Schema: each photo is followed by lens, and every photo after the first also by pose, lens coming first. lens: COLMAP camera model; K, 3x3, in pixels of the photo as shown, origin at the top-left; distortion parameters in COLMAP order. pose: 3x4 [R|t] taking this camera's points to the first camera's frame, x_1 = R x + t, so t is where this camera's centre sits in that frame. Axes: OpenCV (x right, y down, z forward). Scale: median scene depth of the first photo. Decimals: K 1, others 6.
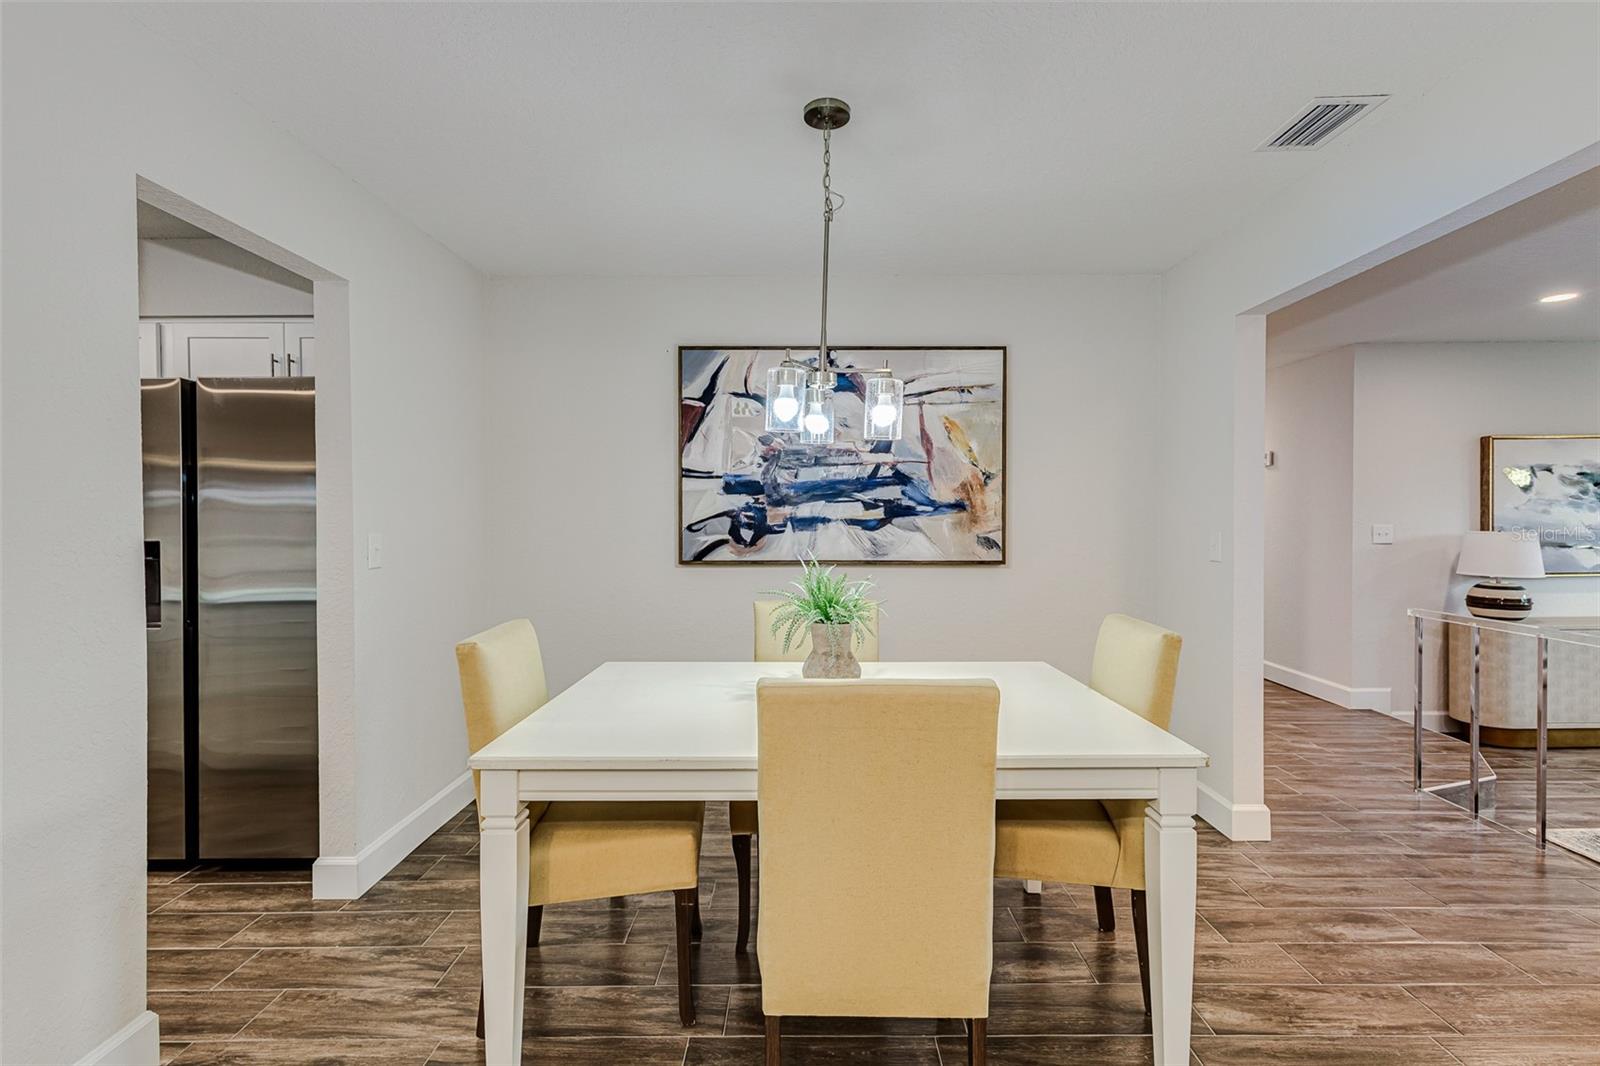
lens RADIAL K [[740.7, 0, 806.3], [0, 740.7, 527.3], [0, 0, 1]] dist [0.010320, -0.000893]
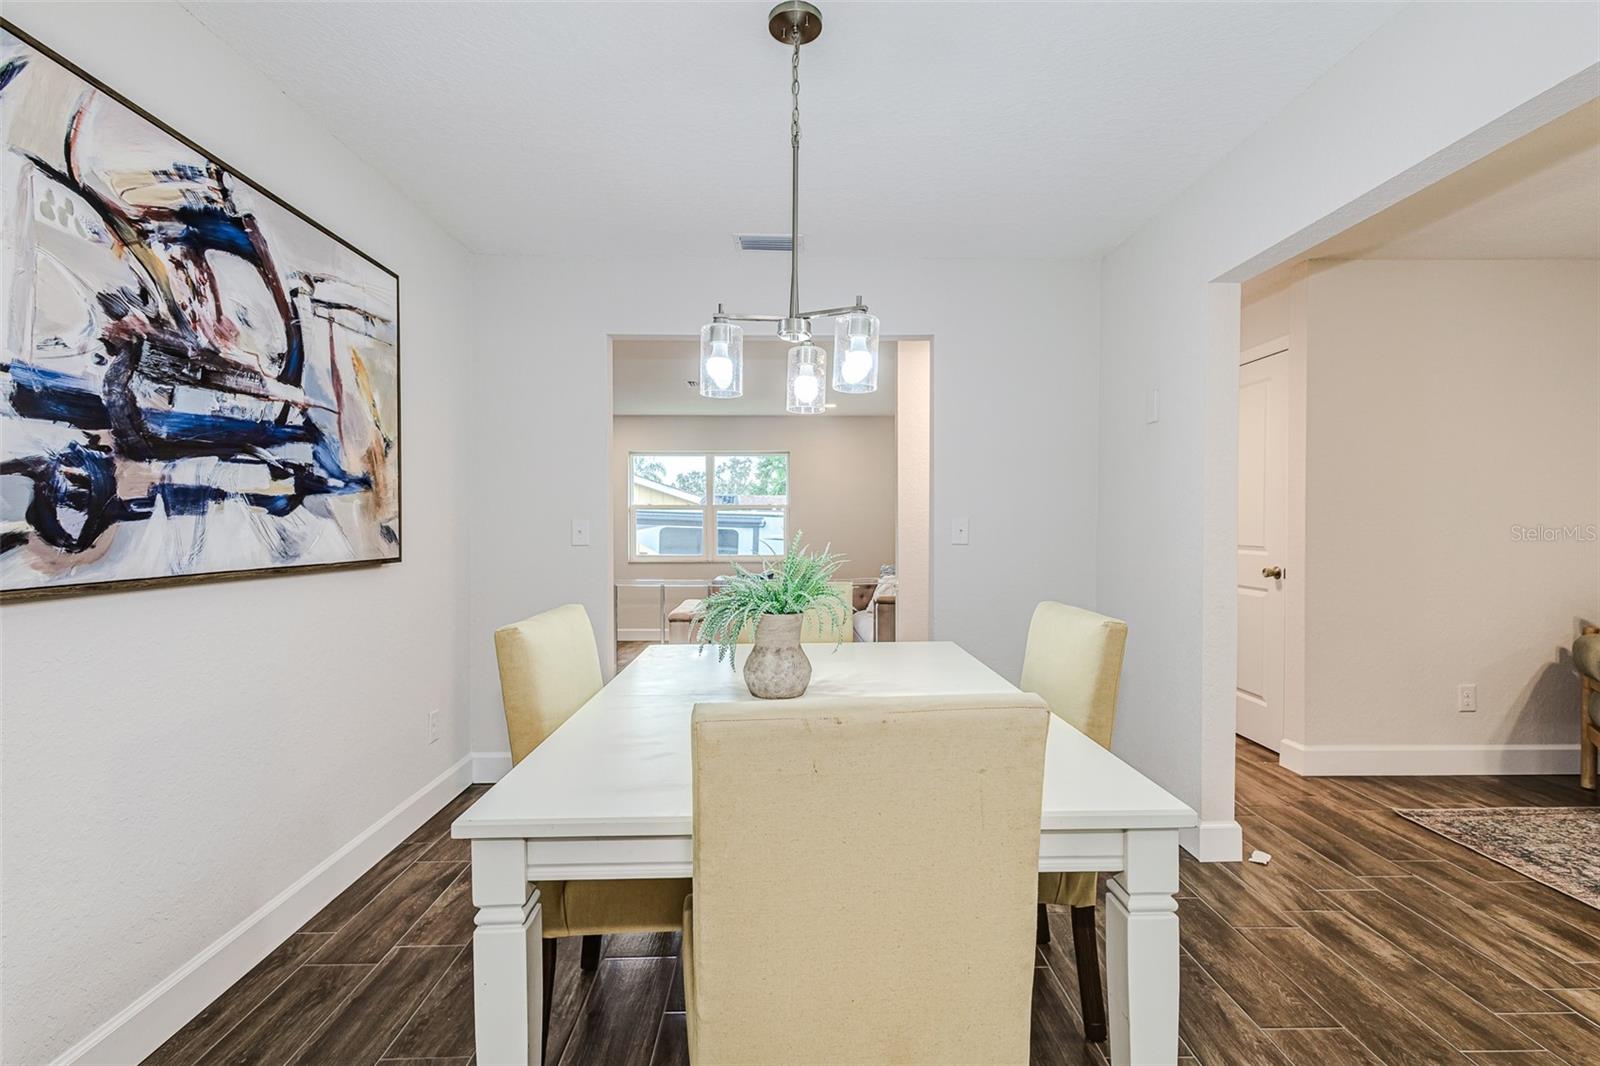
lens RADIAL K [[740.7, 0, 798.8], [0, 740.7, 532.6], [0, 0, 1]] dist [0.010320, -0.000893]
pose [[-0.022266, -0.009849, 0.999704, -0.504497], [0.009479, 0.999904, 0.010062, 0.015827], [-0.999707, 0.009700, -0.022170, 0.606920]]
